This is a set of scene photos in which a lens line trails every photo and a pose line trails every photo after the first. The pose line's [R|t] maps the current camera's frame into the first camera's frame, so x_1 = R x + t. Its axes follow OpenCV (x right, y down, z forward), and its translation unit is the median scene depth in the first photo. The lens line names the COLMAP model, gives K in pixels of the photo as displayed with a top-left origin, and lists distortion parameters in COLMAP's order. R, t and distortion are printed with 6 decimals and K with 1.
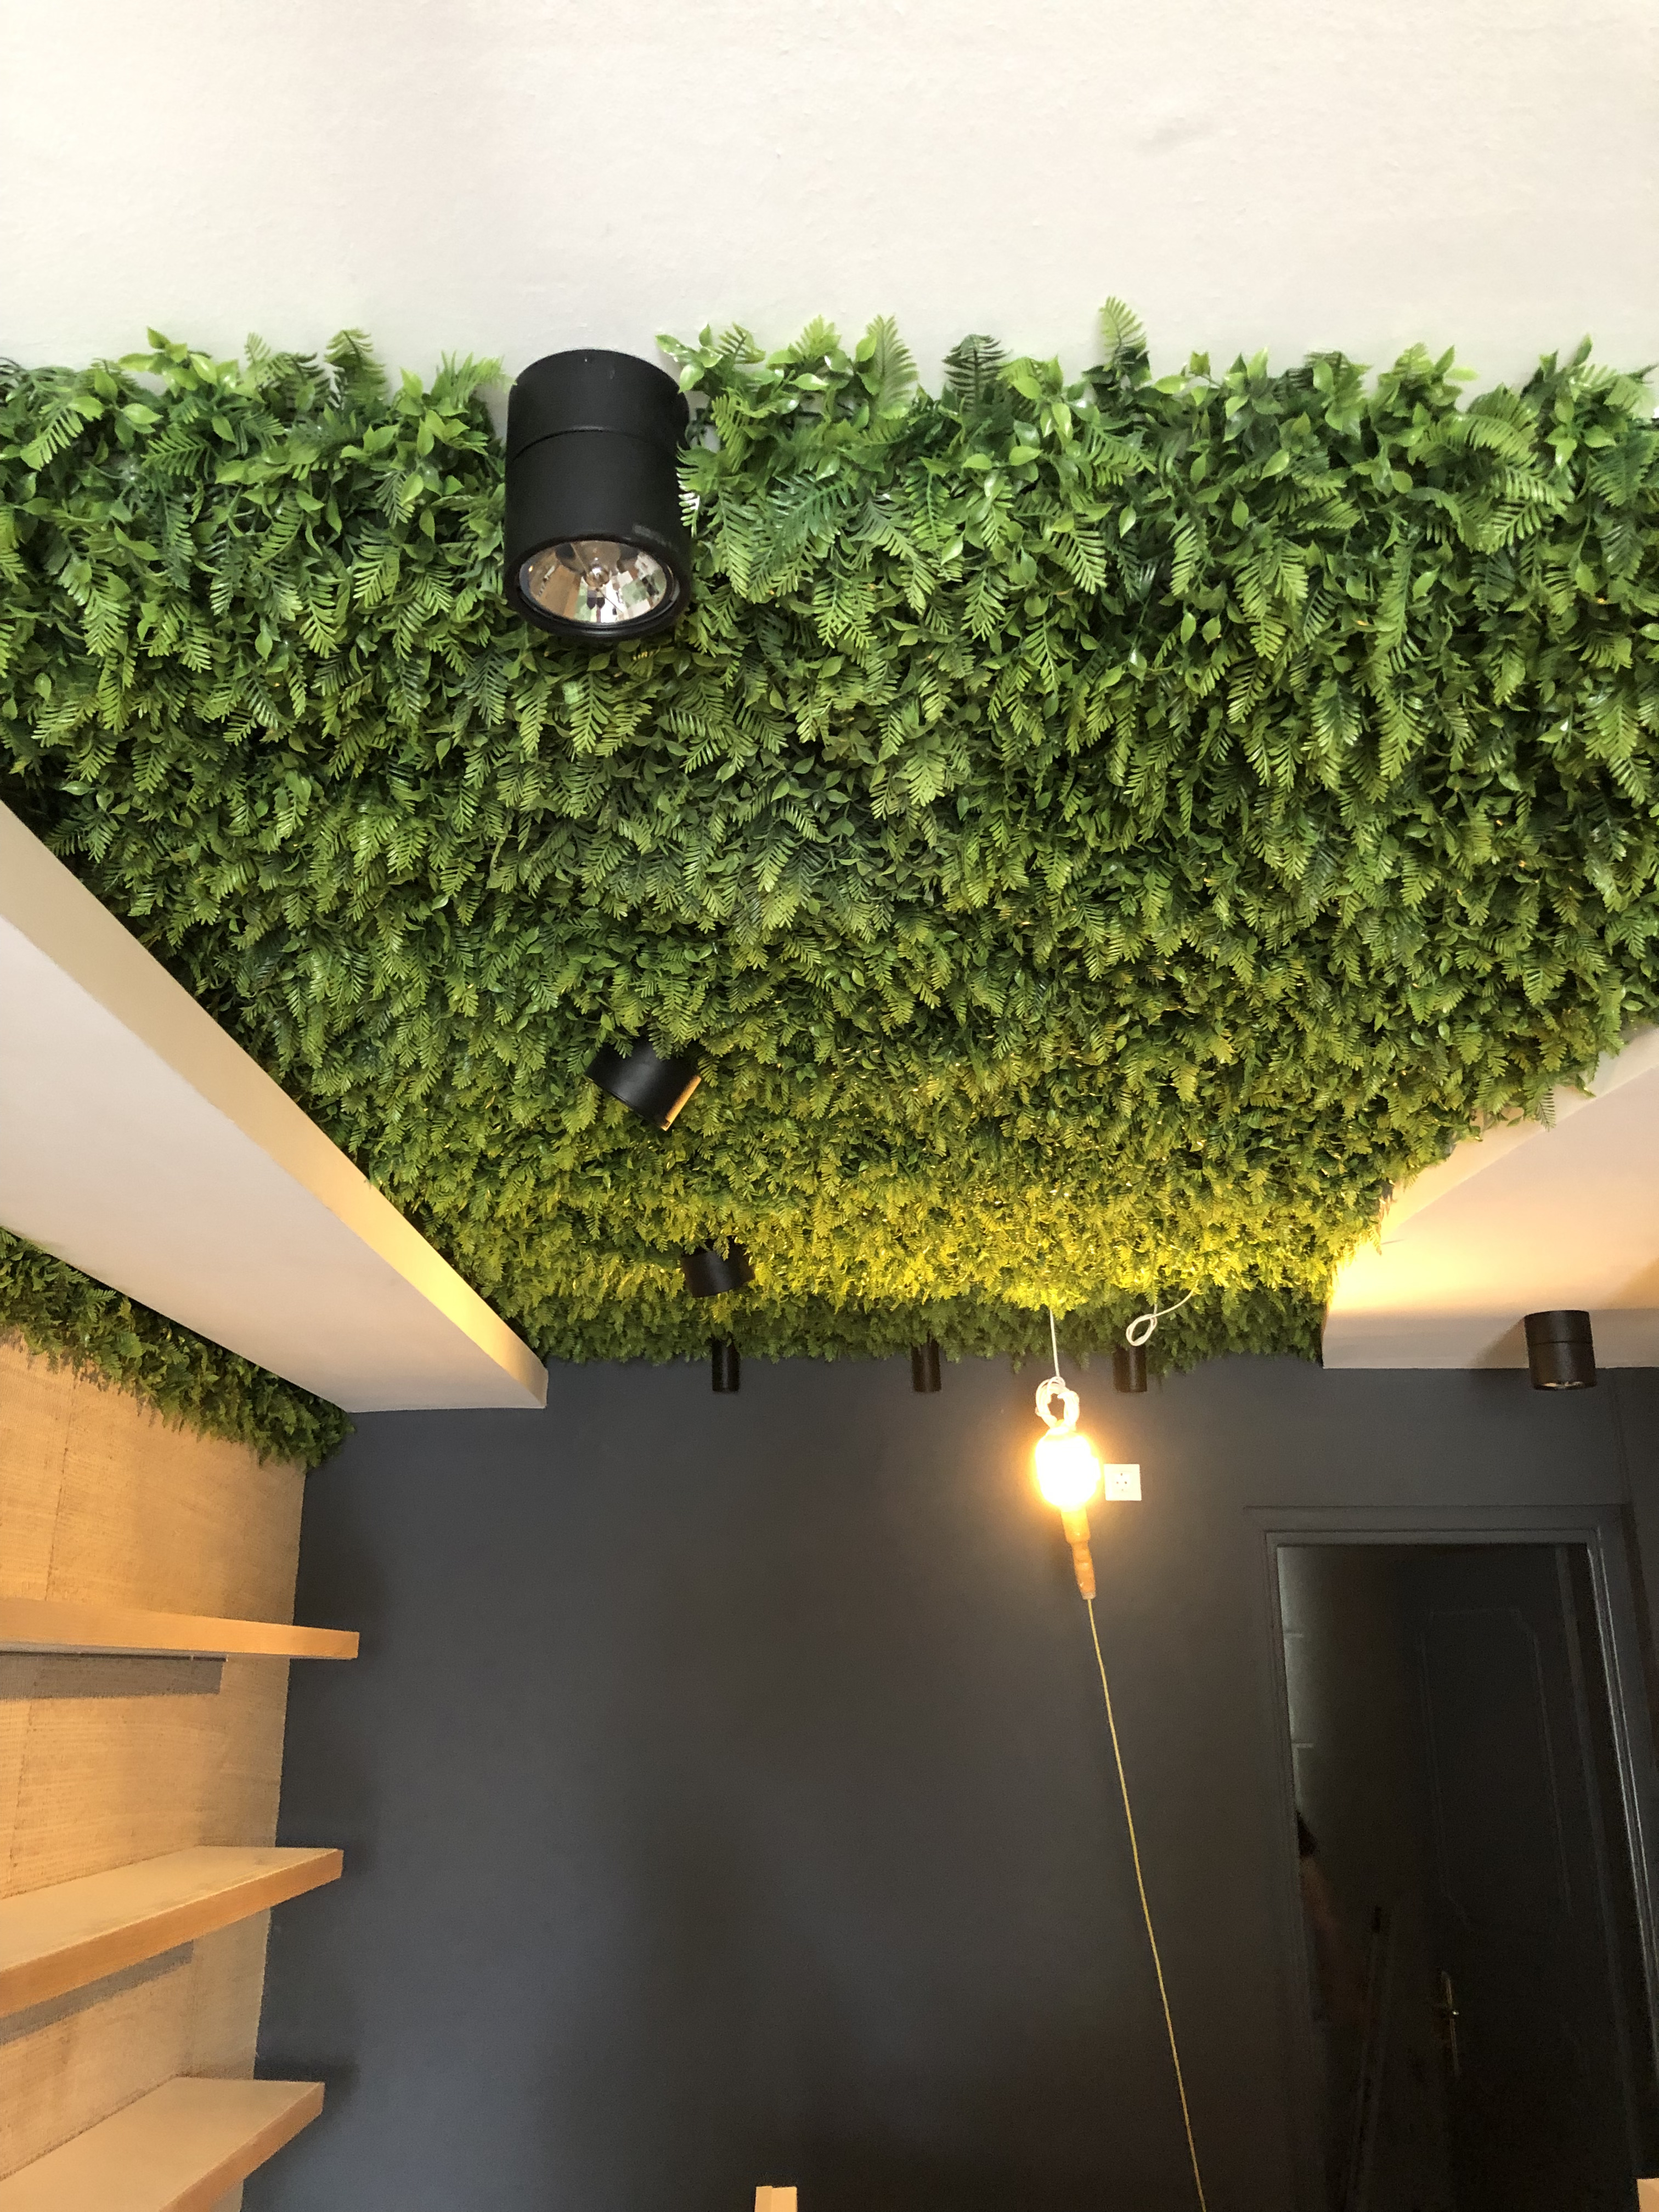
lens RADIAL K [[1784.2, 0, 829.5], [0, 1784.2, 1106.0], [0, 0, 1]] dist [0.135964, -0.355728]
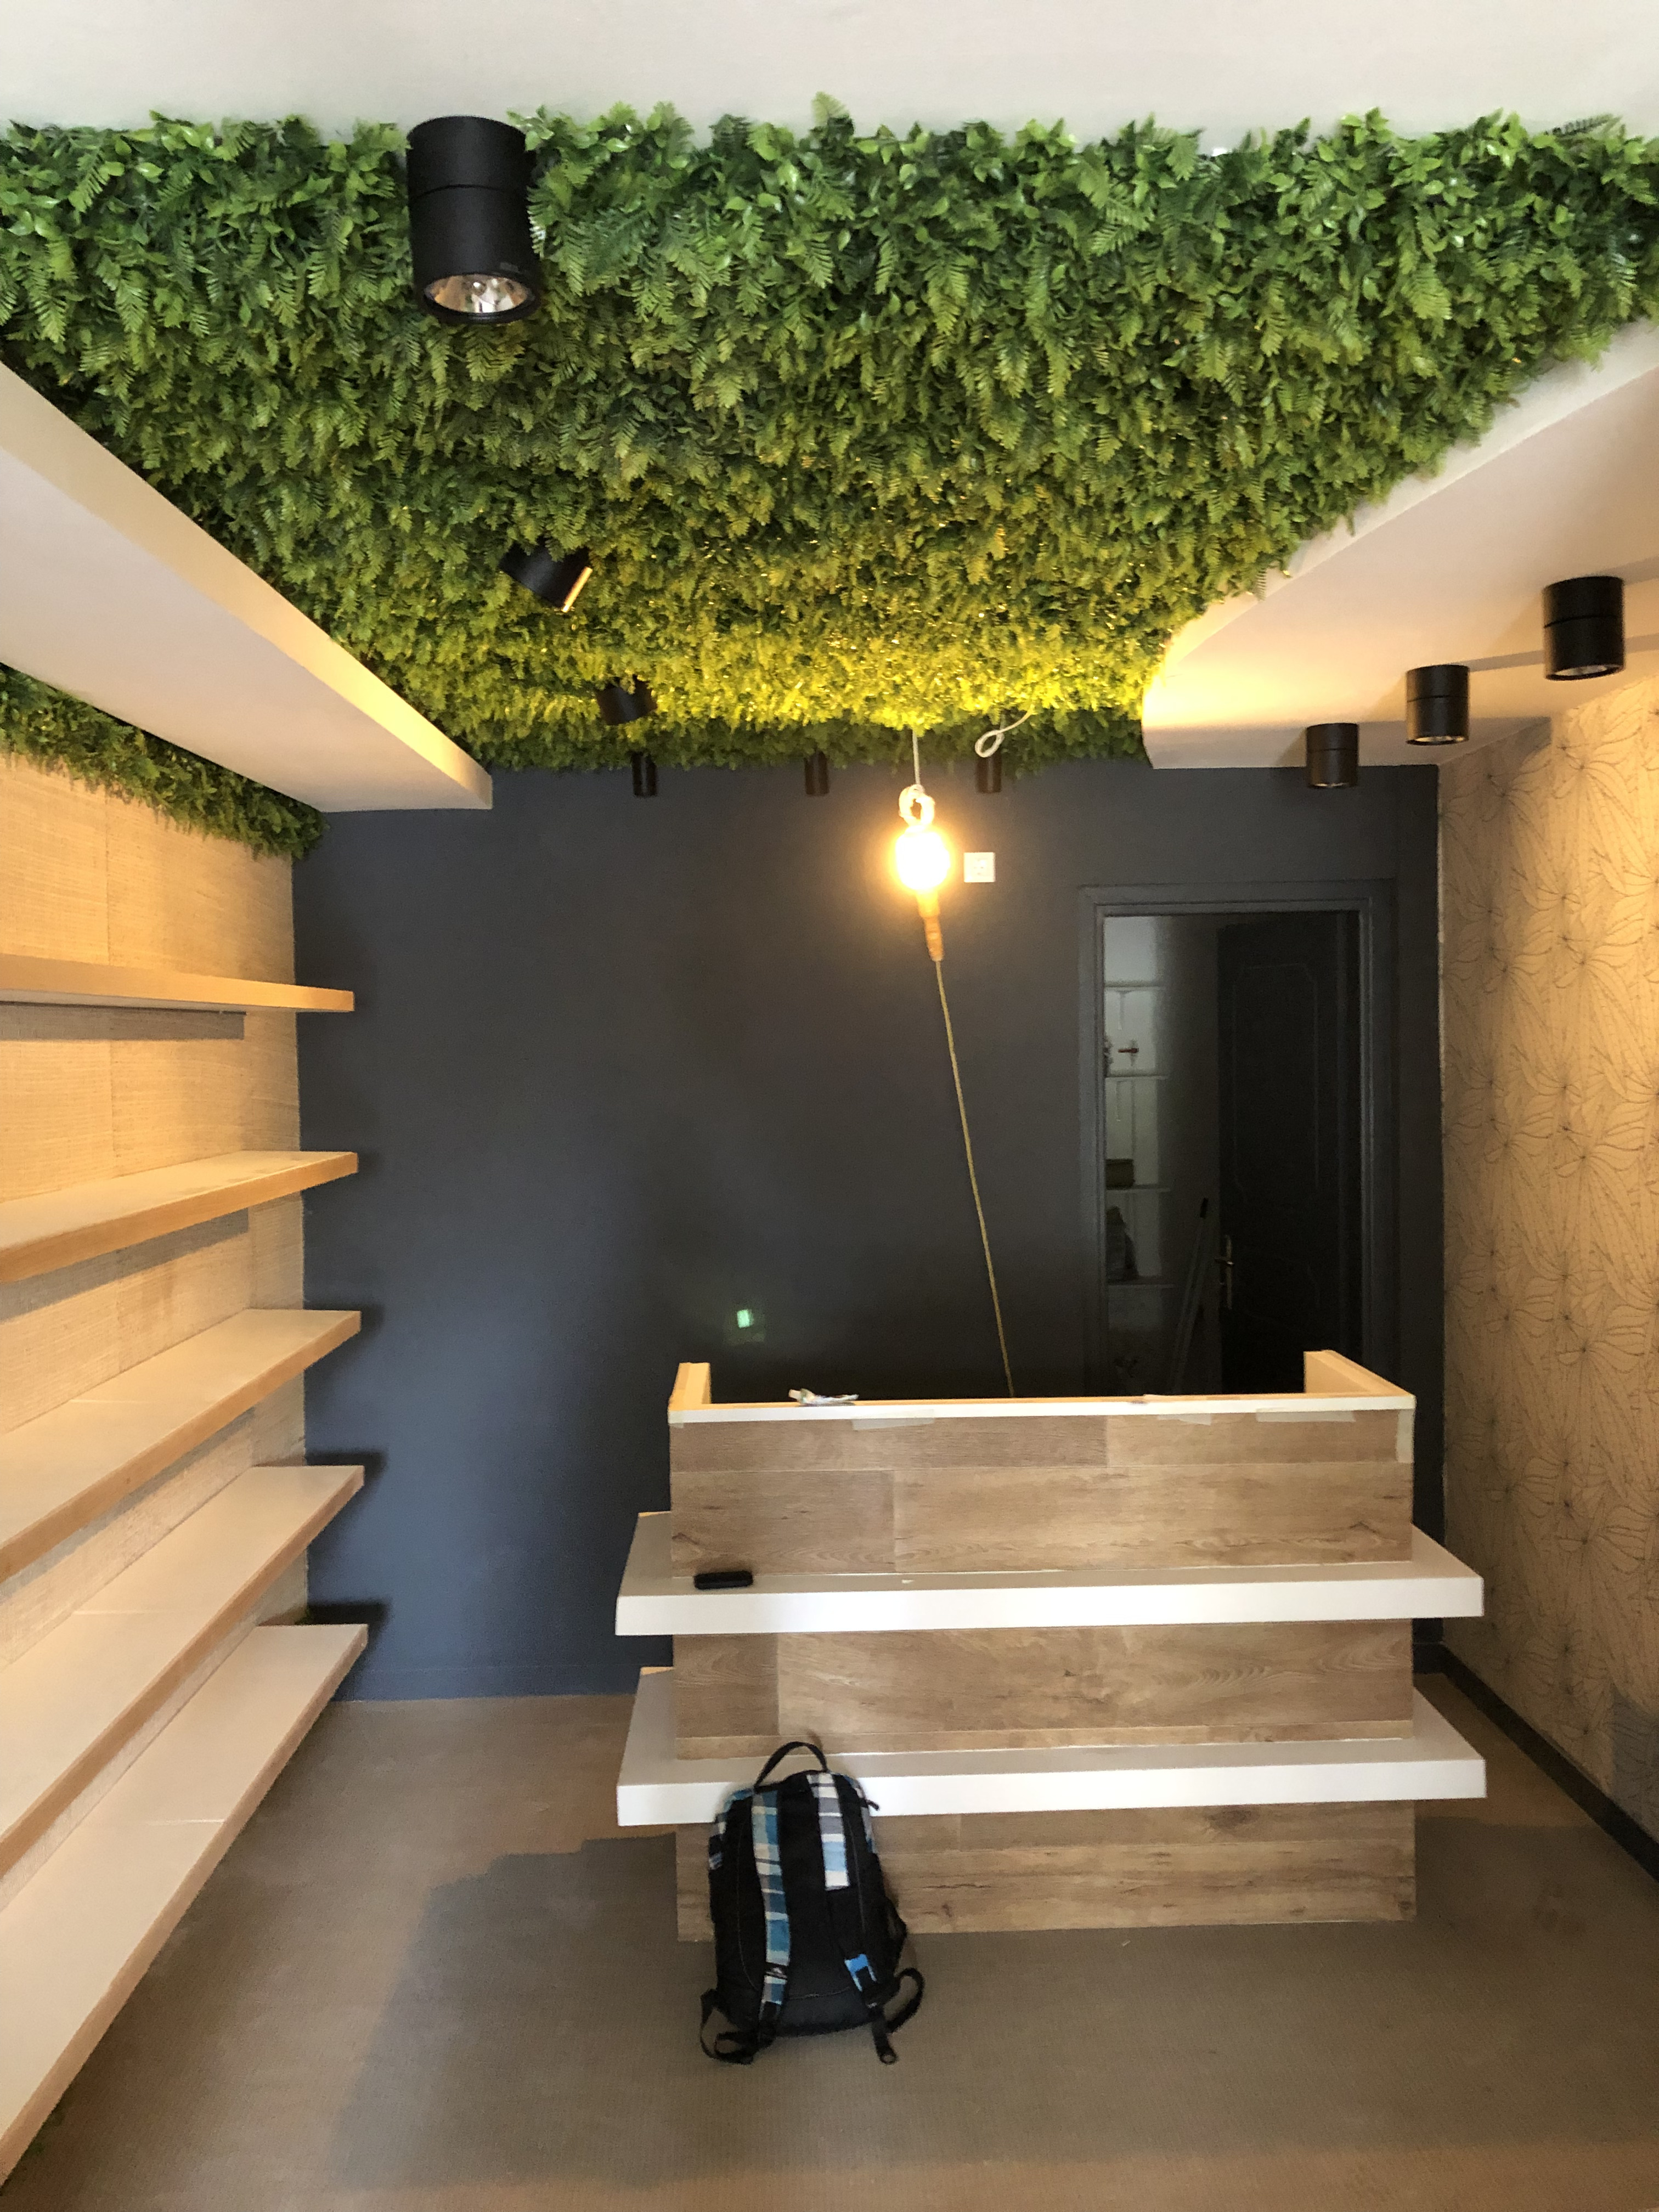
lens RADIAL K [[1772.3, 0, 833.0], [0, 1772.3, 1058.7], [0, 0, 1]] dist [0.028405, -0.003963]
pose [[0.999539, -0.011715, 0.028022, 0.073814], [0.002276, 0.948918, 0.315514, -0.103091], [-0.030287, -0.315304, 0.948507, -0.382521]]
